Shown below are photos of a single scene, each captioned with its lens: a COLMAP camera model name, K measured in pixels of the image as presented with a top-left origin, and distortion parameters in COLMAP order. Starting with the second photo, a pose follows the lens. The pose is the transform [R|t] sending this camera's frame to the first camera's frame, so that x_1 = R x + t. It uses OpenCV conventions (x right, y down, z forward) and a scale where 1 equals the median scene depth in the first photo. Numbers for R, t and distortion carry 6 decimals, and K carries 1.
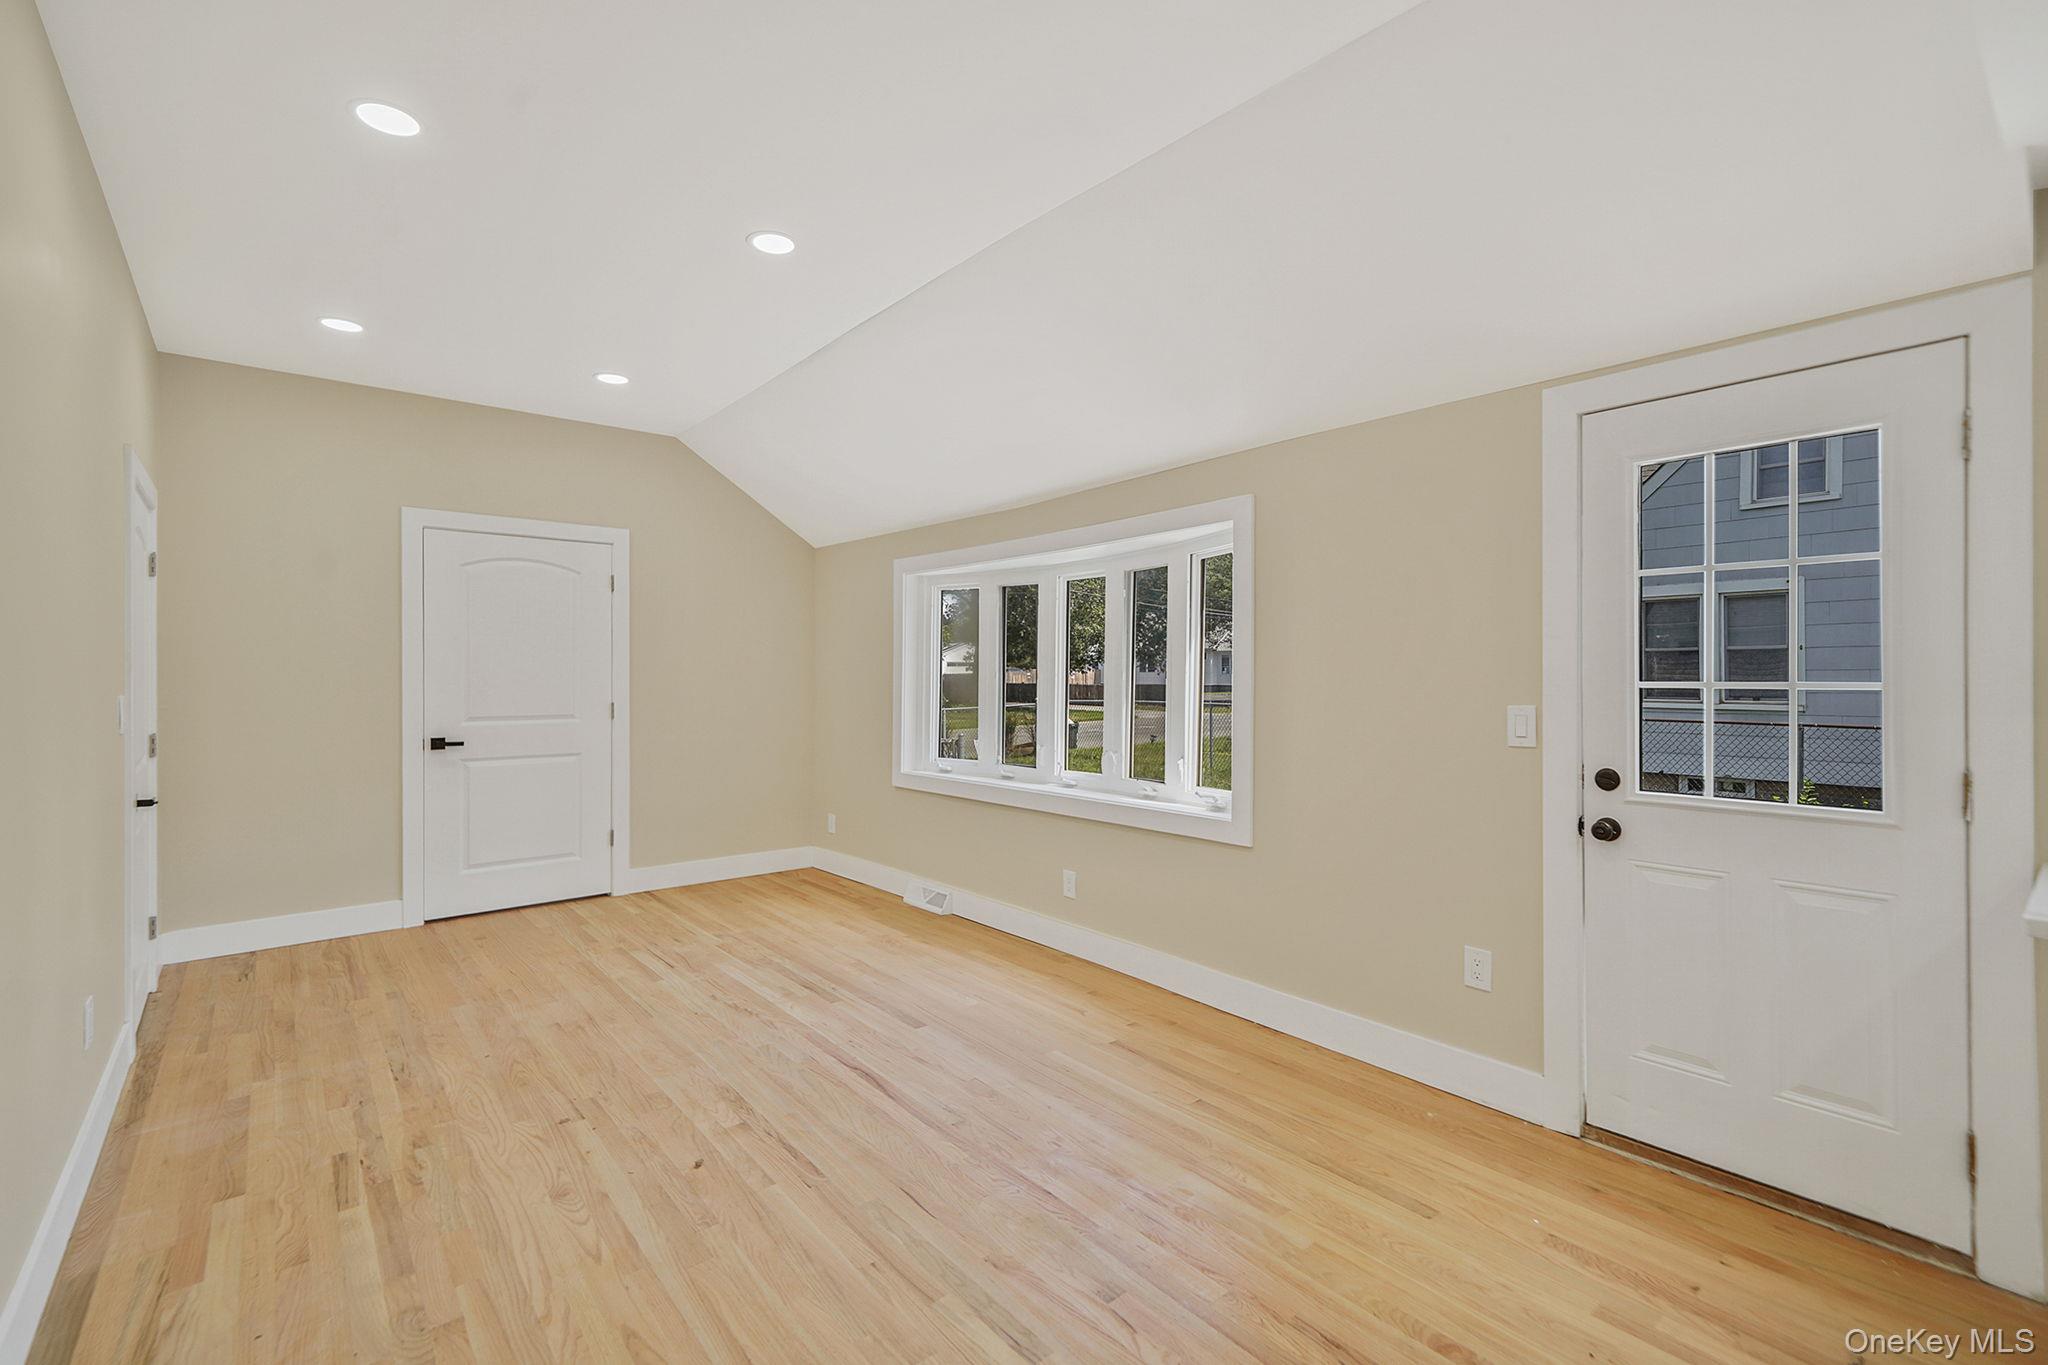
lens RADIAL K [[912.1, 0, 1023.3], [0, 912.1, 684.7], [0, 0, 1]] dist [0.004264, 0.002004]
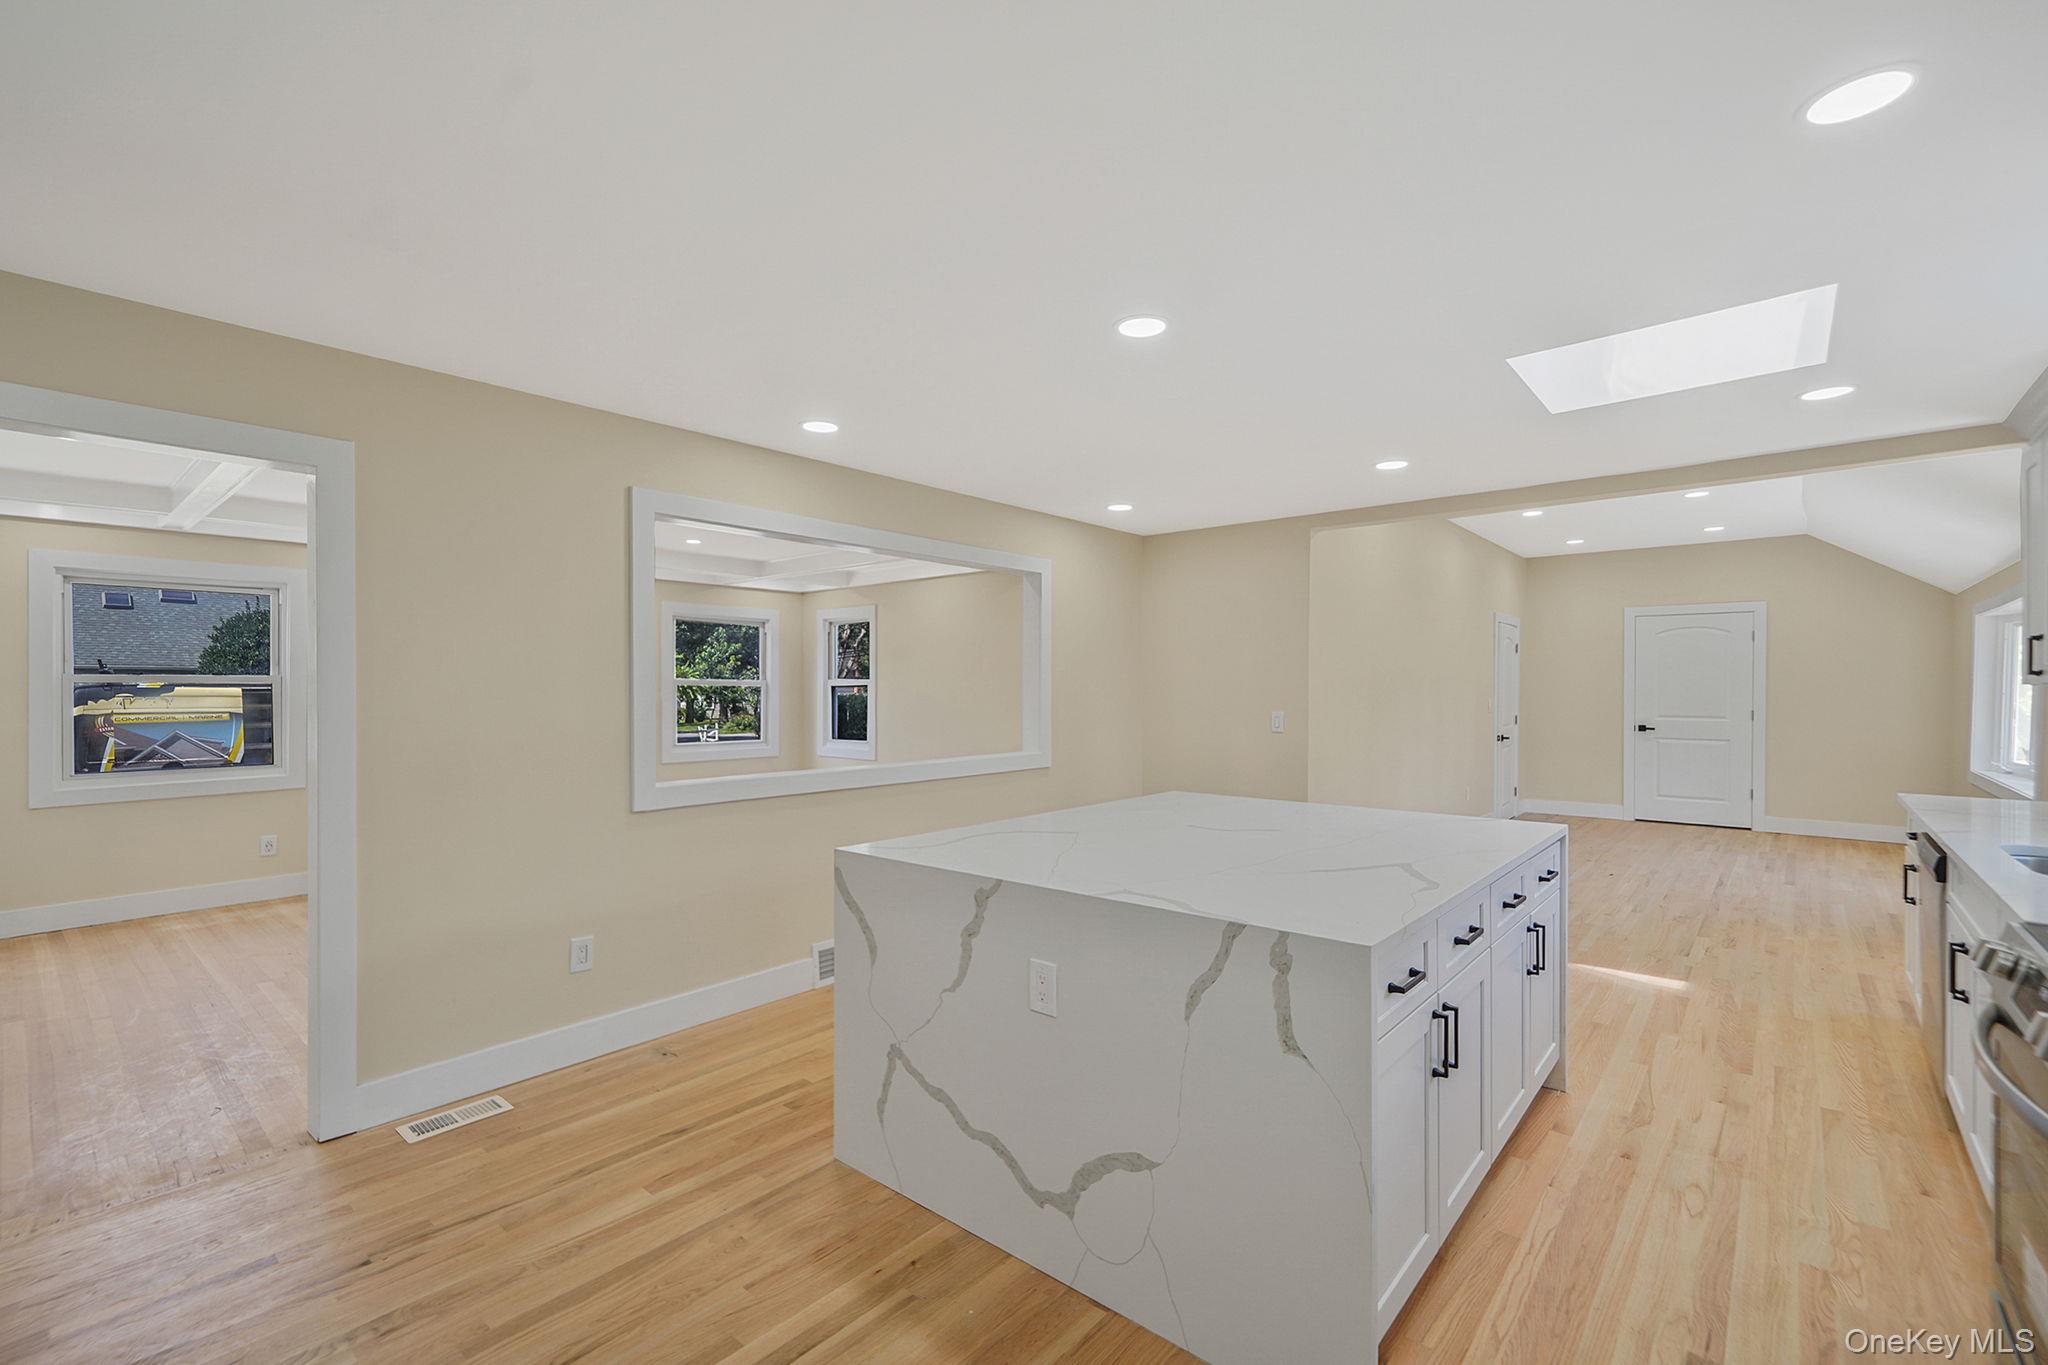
lens RADIAL K [[879.8, 0, 1030.0], [0, 879.8, 696.3], [0, 0, 1]] dist [0.000442, 0.002674]
pose [[0.162195, 0.012761, -0.986676, 1.376450], [-0.013837, 0.999847, 0.010656, -0.006074], [0.986662, 0.011924, 0.162346, -0.805403]]
